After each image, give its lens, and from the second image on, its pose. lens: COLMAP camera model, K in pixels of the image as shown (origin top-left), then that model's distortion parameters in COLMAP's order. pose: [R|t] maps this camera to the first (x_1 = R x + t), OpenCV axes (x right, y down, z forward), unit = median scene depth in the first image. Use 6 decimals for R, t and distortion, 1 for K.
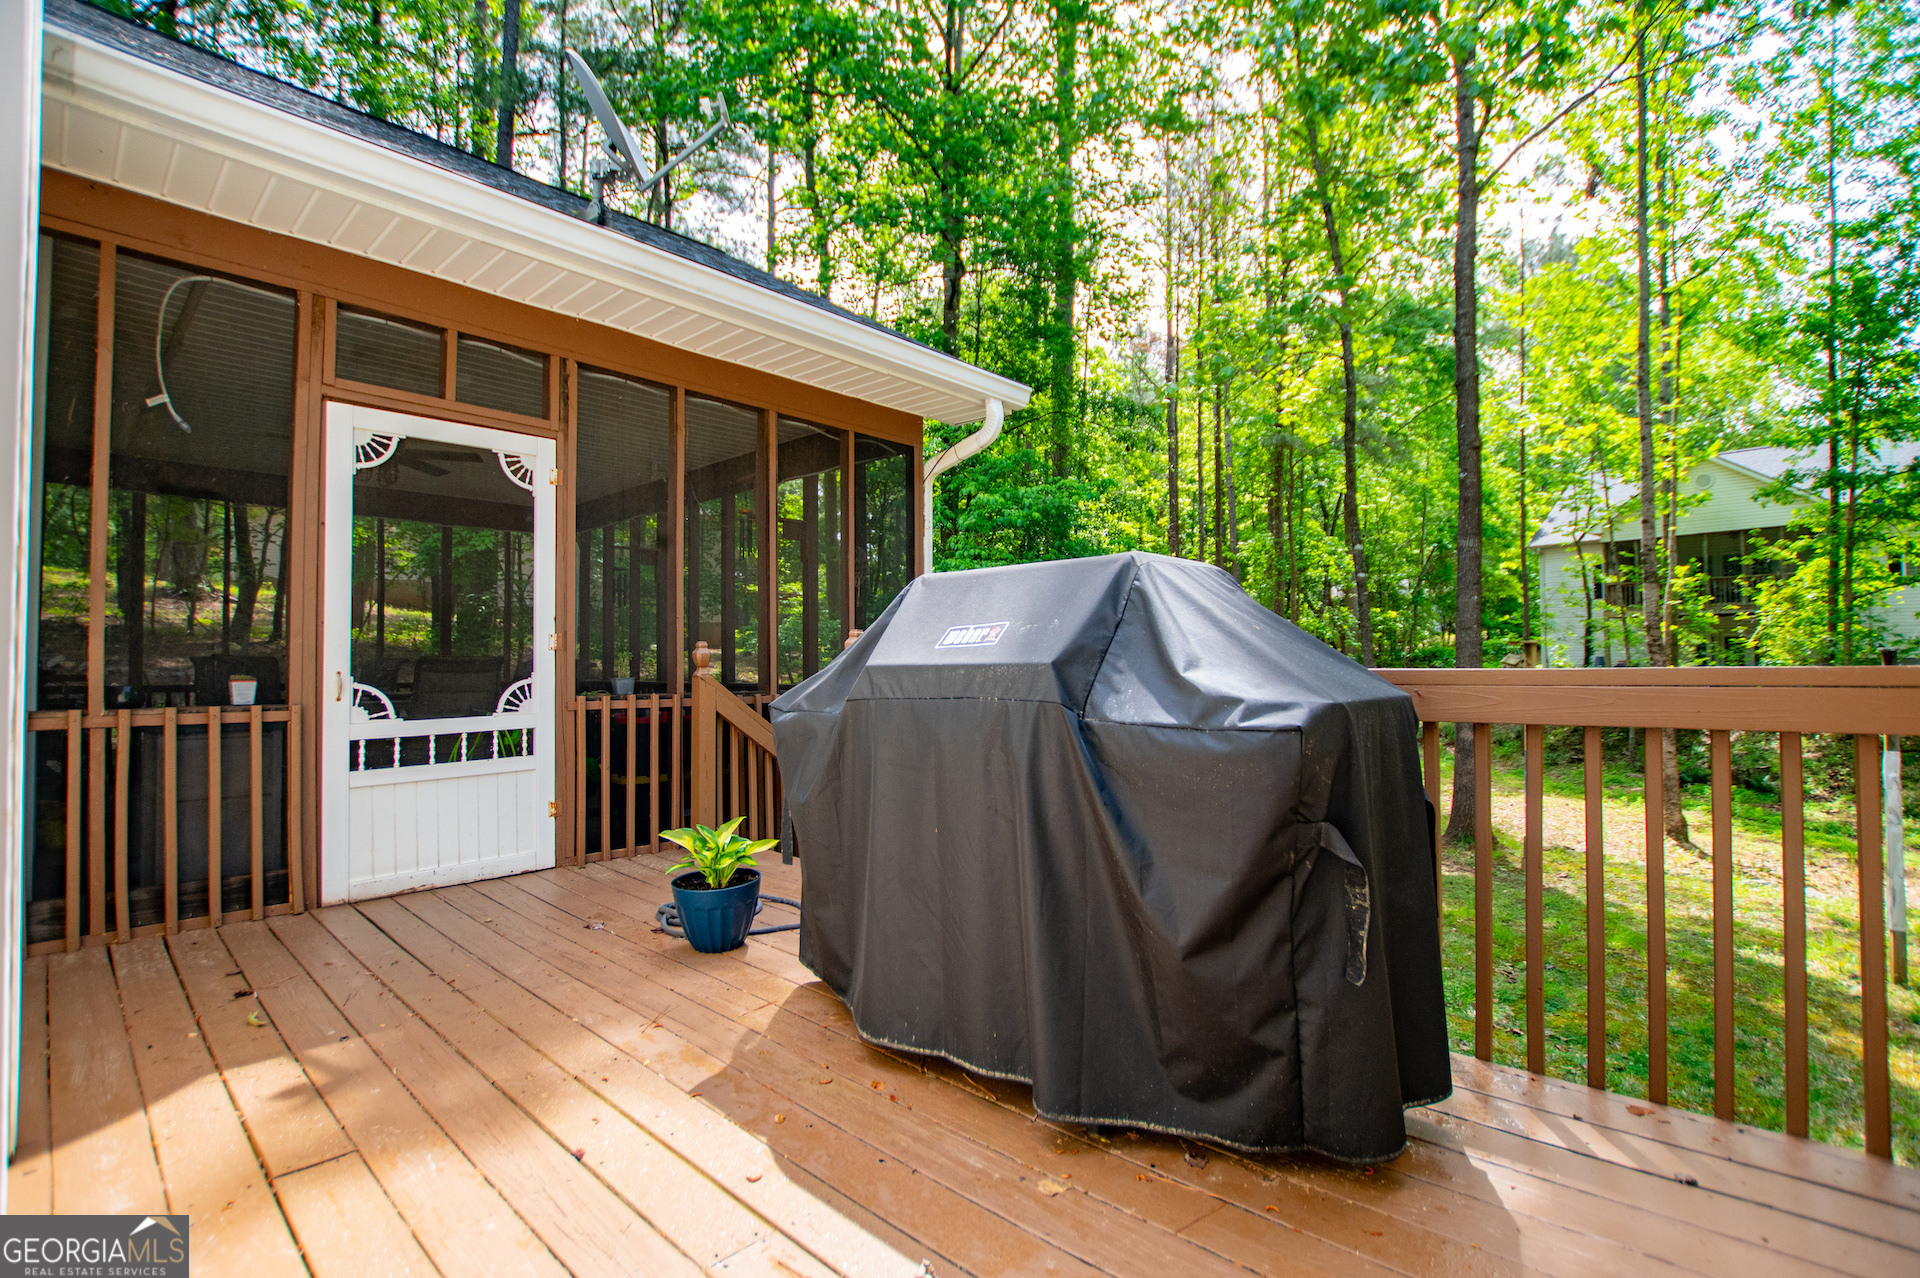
lens RADIAL K [[871.6, 0, 960.0], [0, 871.6, 639.0], [0, 0, 1]] dist [-0.024510, -0.000141]
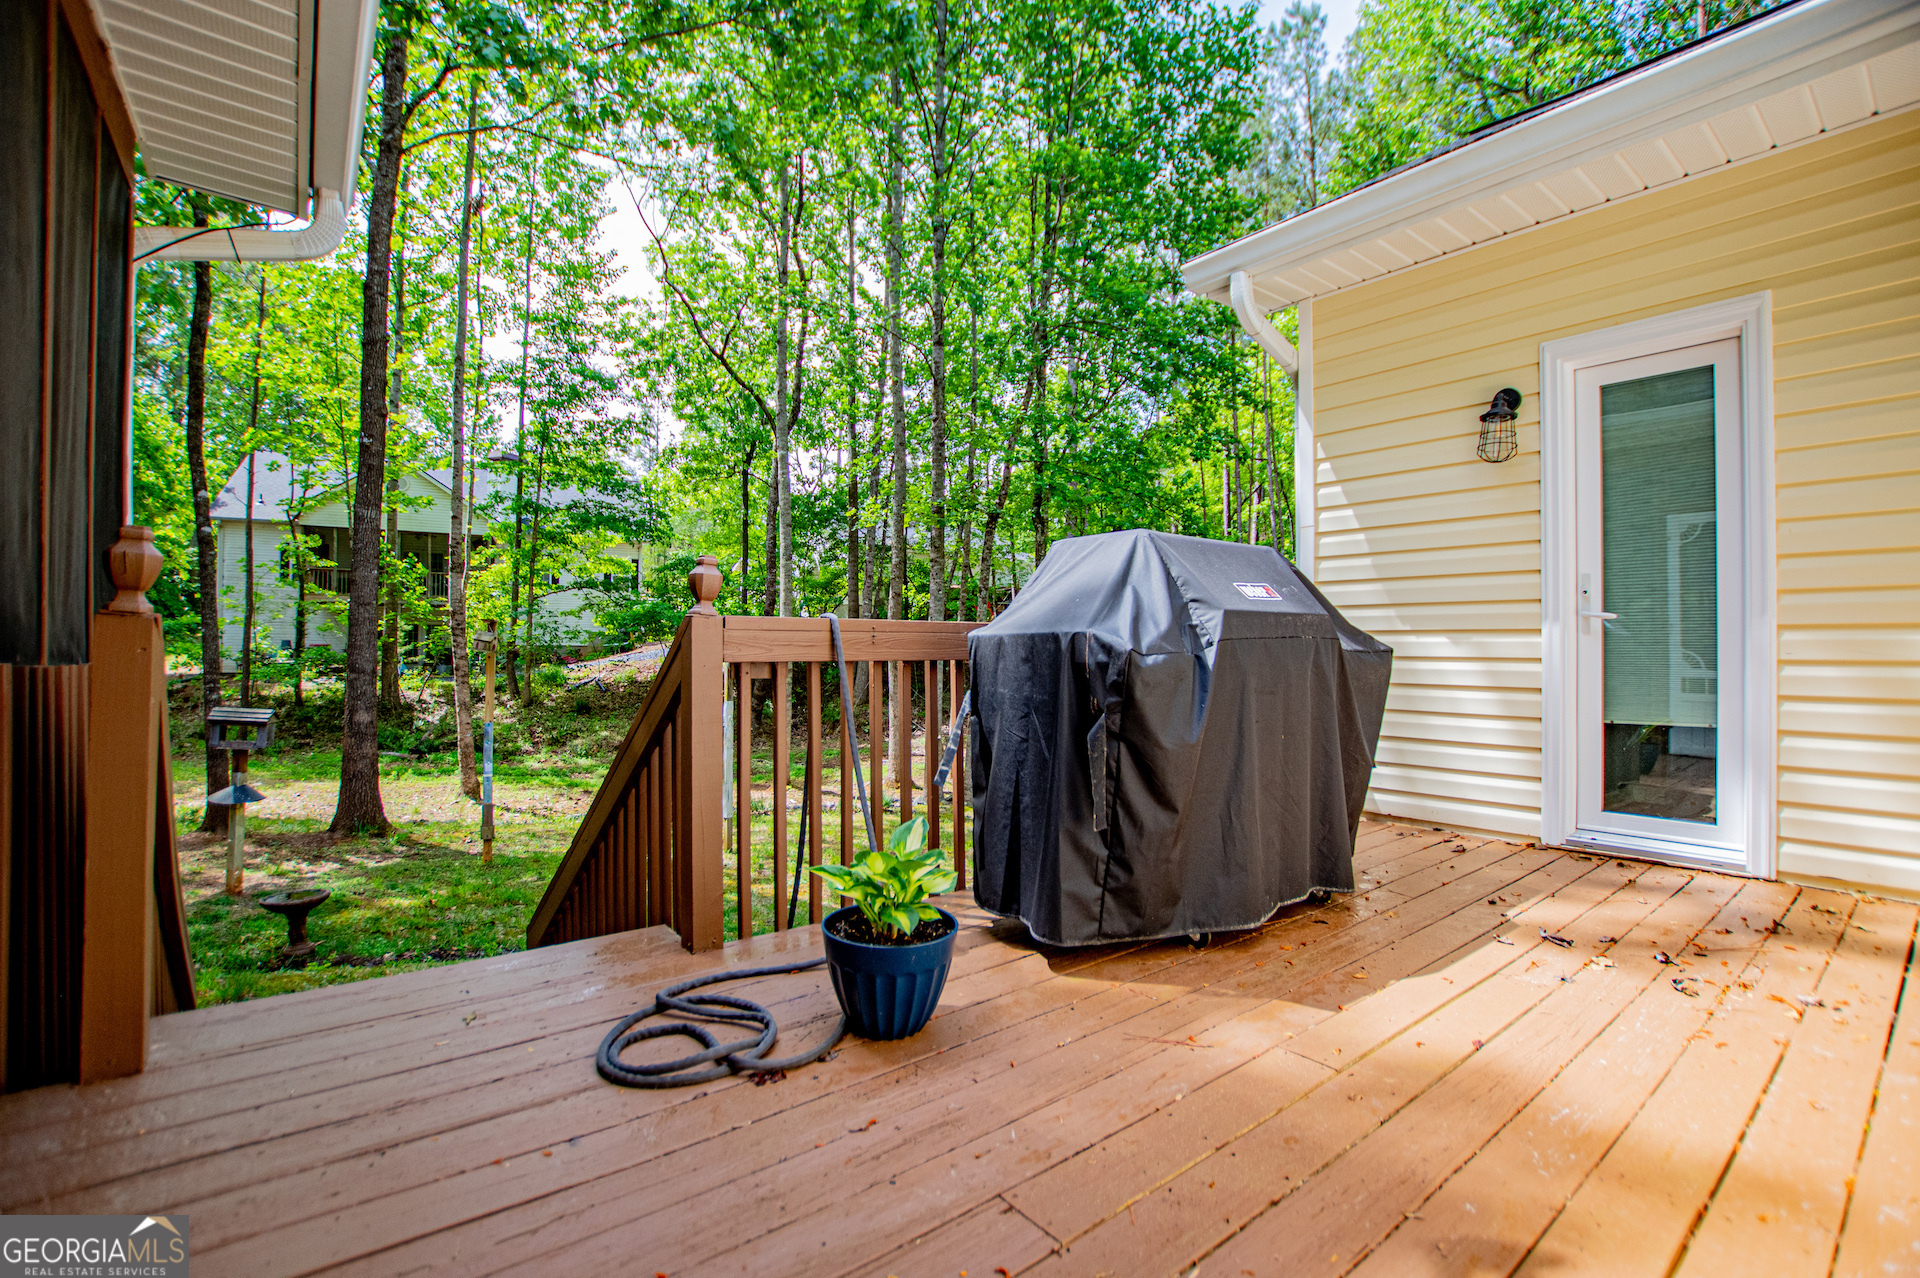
lens RADIAL K [[850.4, 0, 958.9], [0, 850.4, 629.1], [0, 0, 1]] dist [-0.027806, -0.000301]
pose [[0.148415, 0.028619, 0.988511, -0.998403], [-0.032646, 0.999178, -0.024027, 0.071661], [-0.988386, -0.028705, 0.149227, 0.935648]]
